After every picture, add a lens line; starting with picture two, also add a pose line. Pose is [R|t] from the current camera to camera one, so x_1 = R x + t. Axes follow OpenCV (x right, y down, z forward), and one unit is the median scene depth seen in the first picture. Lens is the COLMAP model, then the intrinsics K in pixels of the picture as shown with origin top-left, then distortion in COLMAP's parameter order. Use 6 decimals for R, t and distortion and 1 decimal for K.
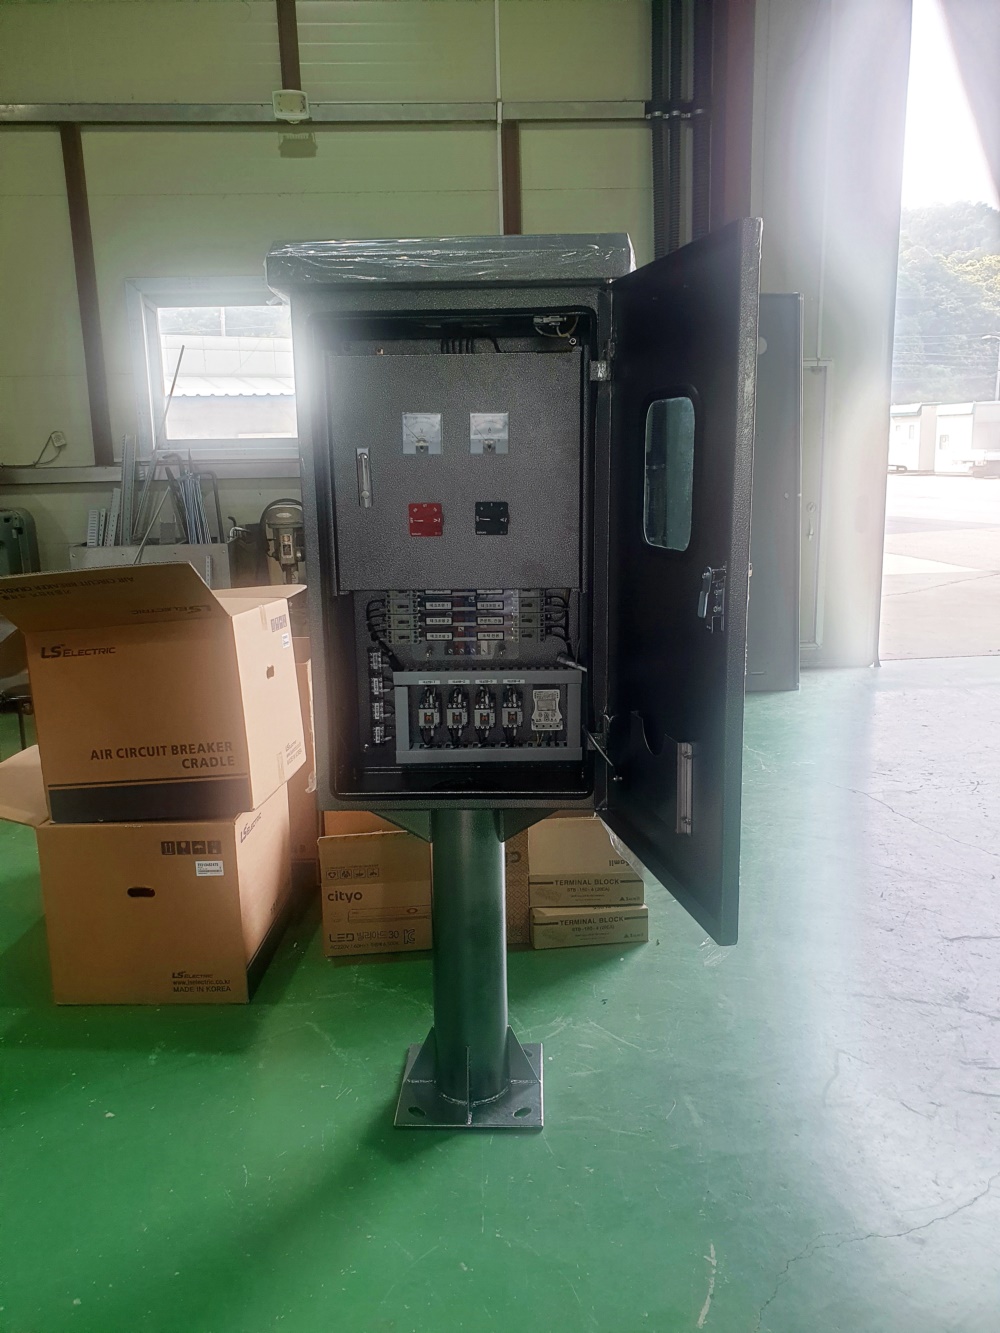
lens RADIAL K [[1038.6, 0, 500.0], [0, 1038.6, 666.5], [0, 0, 1]] dist [0.055711, -0.038522]
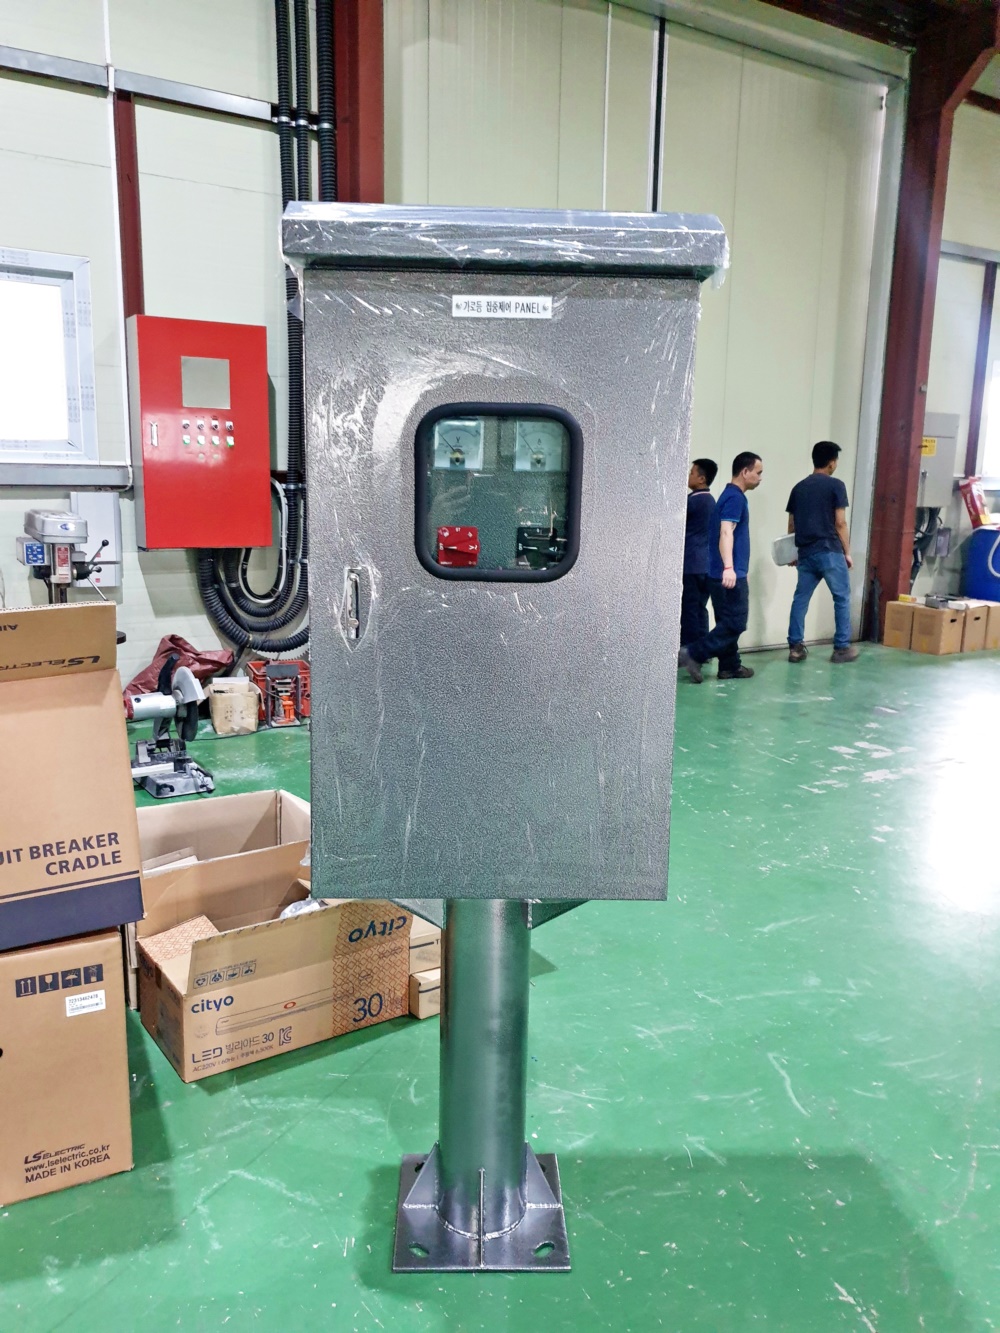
lens RADIAL K [[1038.6, 0, 500.0], [0, 1038.6, 666.5], [0, 0, 1]] dist [0.055711, -0.038522]
pose [[0.877114, -0.046817, 0.477995, -0.358069], [0.055855, 0.998428, -0.004703, -0.028321], [-0.477023, 0.030823, 0.878350, 0.181007]]
